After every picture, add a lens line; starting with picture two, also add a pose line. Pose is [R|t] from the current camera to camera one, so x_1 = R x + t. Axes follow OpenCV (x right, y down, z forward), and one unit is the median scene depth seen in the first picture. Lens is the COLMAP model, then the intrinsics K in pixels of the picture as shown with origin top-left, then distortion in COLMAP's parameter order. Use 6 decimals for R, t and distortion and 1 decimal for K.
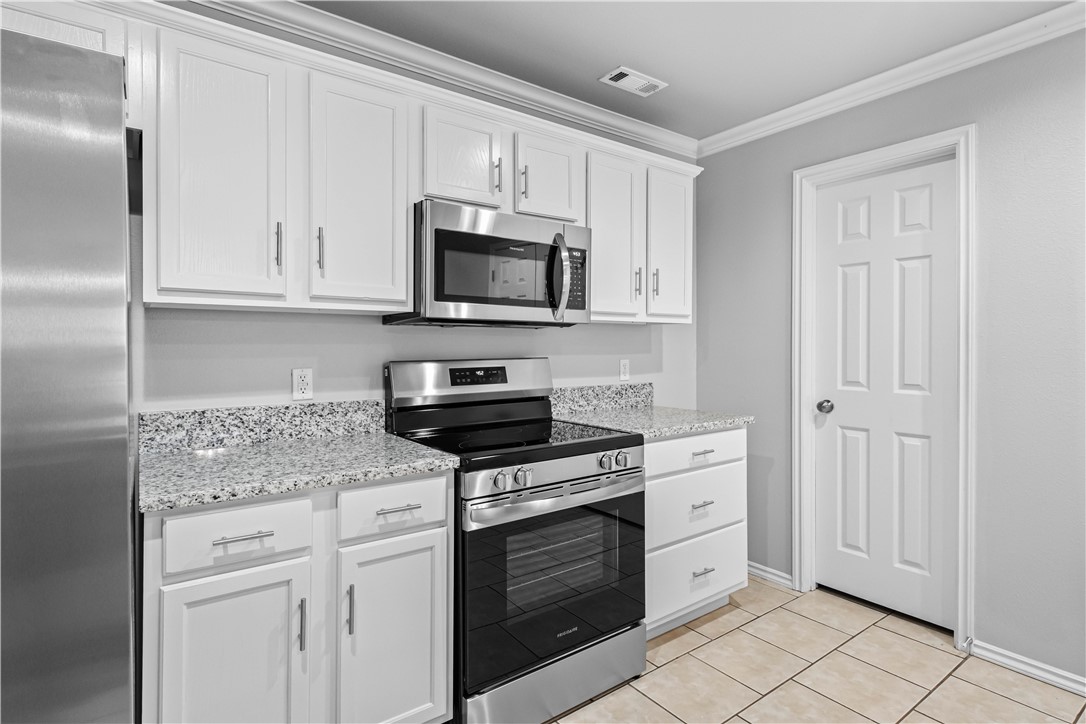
lens RADIAL K [[541.4, 0, 533.5], [0, 541.4, 348.7], [0, 0, 1]] dist [0.002356, -0.001441]
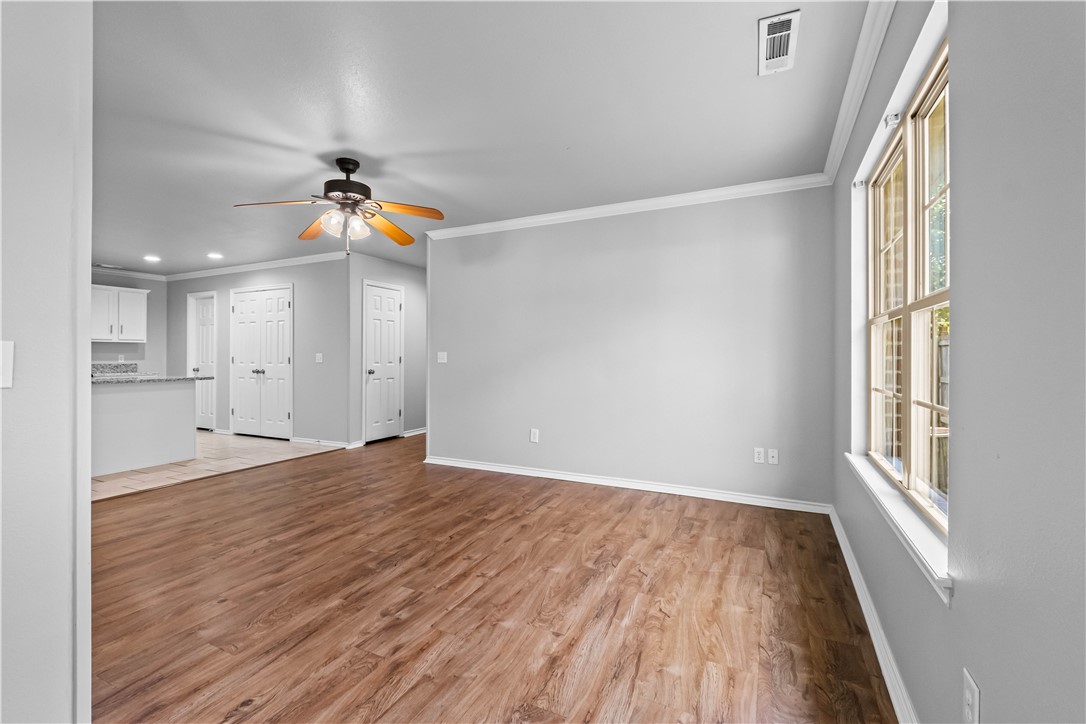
lens RADIAL K [[473.9, 0, 540.4], [0, 473.9, 354.6], [0, 0, 1]] dist [0.006171, -0.005405]
pose [[0.880758, 0.002333, 0.473562, 1.197511], [0.000479, 0.999983, -0.005816, 0.043397], [-0.473567, 0.005349, 0.880742, -2.855895]]
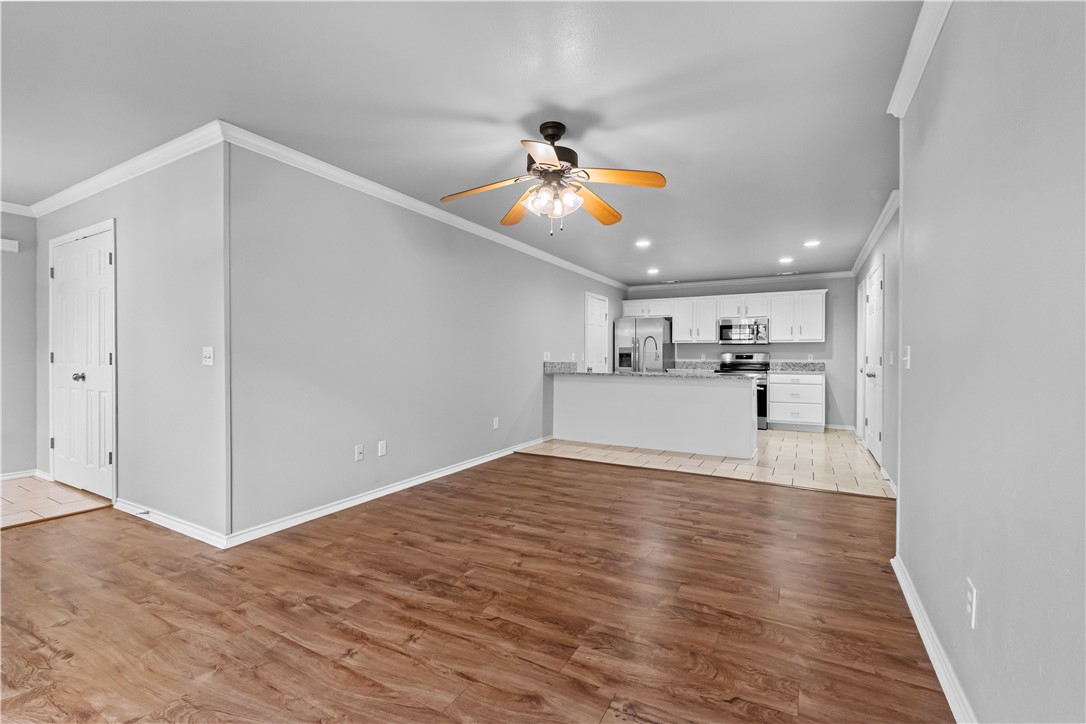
lens RADIAL K [[473.9, 0, 540.7], [0, 473.9, 354.7], [0, 0, 1]] dist [0.006171, -0.005405]
pose [[0.426385, 0.004362, -0.904531, 2.461720], [-0.008448, 0.999964, 0.000840, 0.042594], [0.904502, 0.007283, 0.426407, -1.871277]]
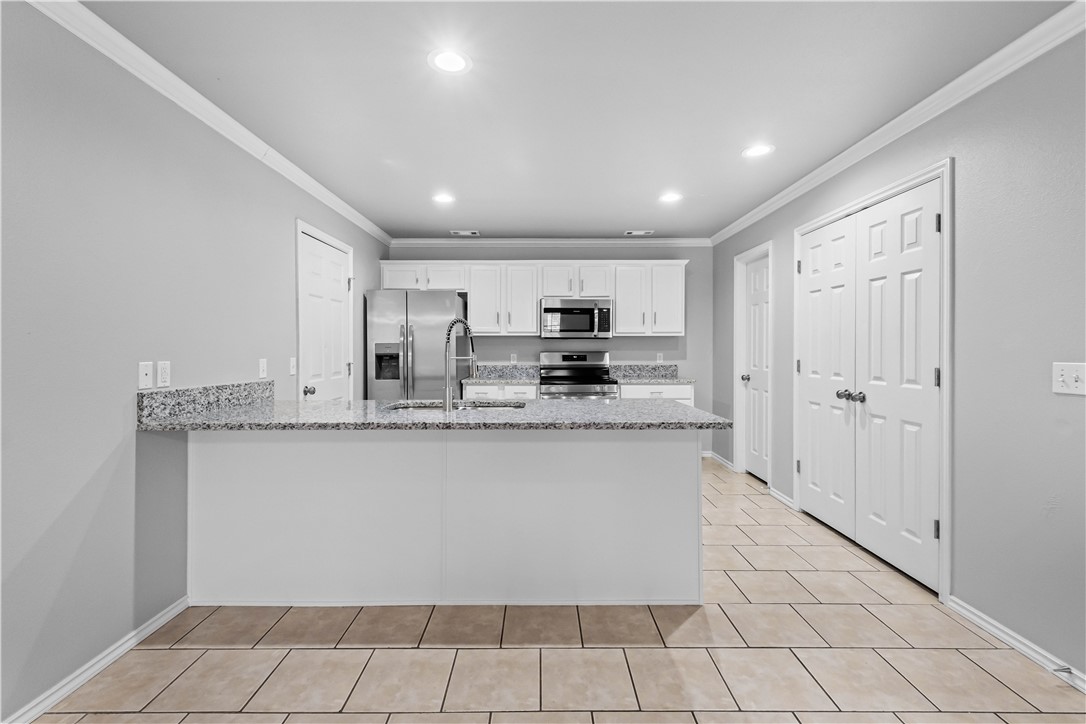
lens RADIAL K [[473.9, 0, 542.5], [0, 473.9, 346.6], [0, 0, 1]] dist [0.006171, -0.005405]
pose [[0.817920, 0.001642, -0.575329, 1.108706], [-0.003150, 0.999994, -0.001625, -0.000715], [0.575323, 0.003141, 0.817920, -0.974512]]
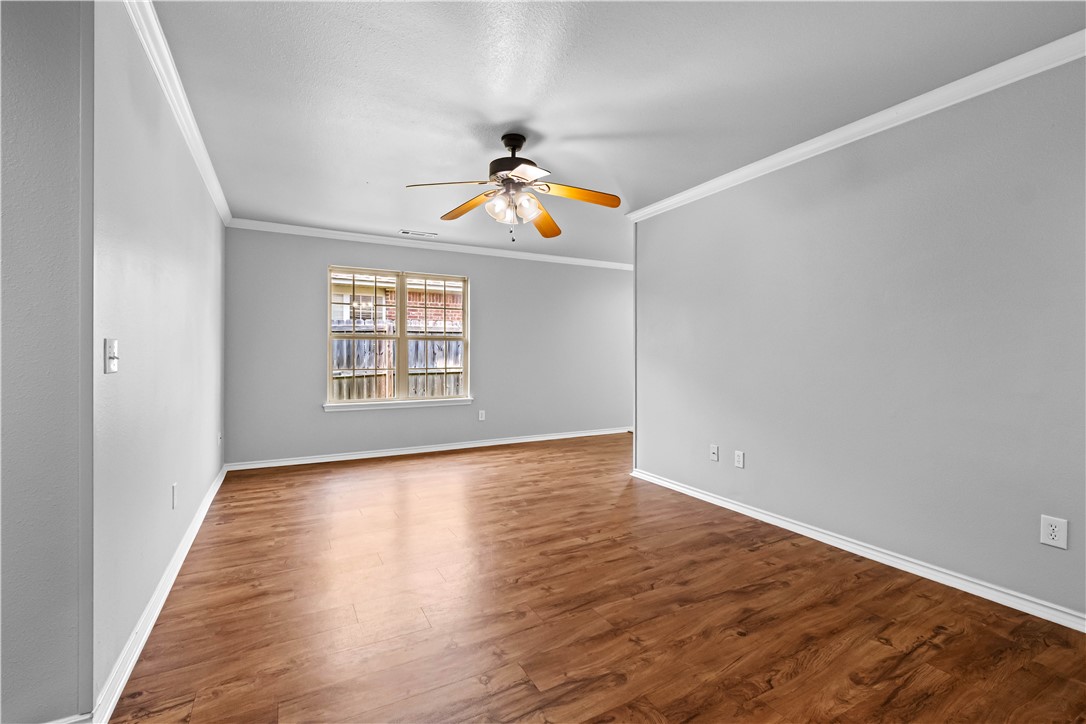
lens RADIAL K [[473.9, 0, 546.2], [0, 473.9, 357.5], [0, 0, 1]] dist [0.006171, -0.005405]
pose [[-0.993149, 0.000657, 0.116851, 1.120528], [0.001595, 0.999967, 0.007934, 0.039396], [-0.116842, 0.008066, -0.993118, -0.049913]]
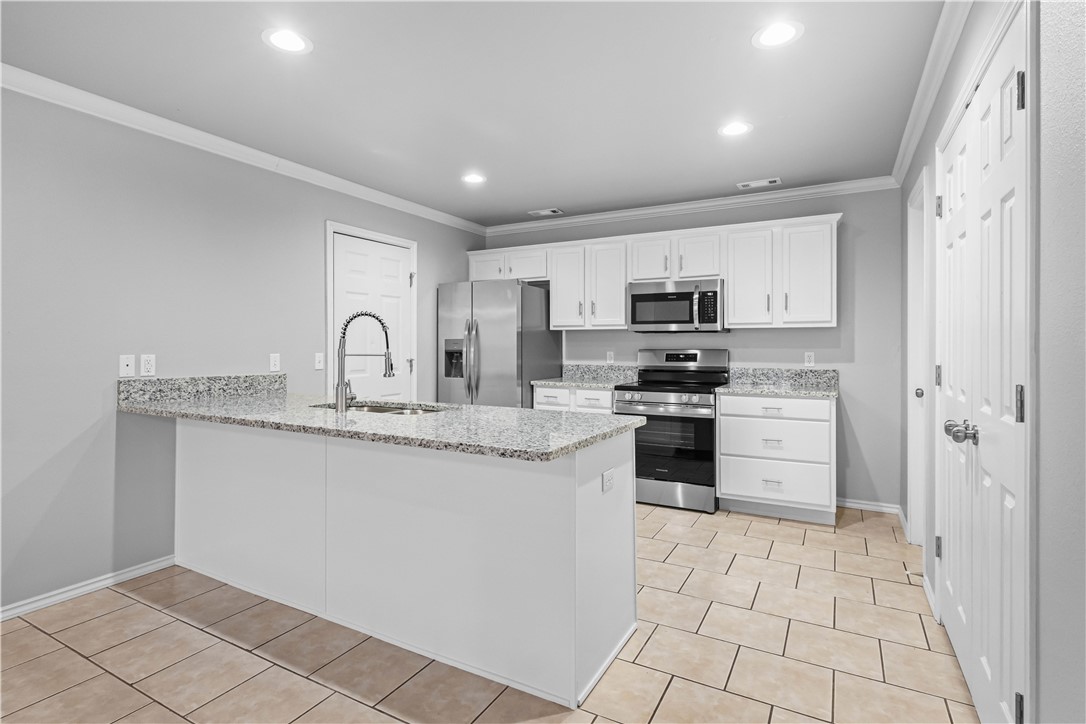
lens RADIAL K [[541.4, 0, 536.3], [0, 541.4, 341.8], [0, 0, 1]] dist [0.002356, -0.001441]
pose [[0.428986, -0.000151, -0.903311, 1.513587], [-0.003890, 0.999990, -0.002014, -0.002215], [0.903303, 0.004378, 0.428981, -0.352808]]
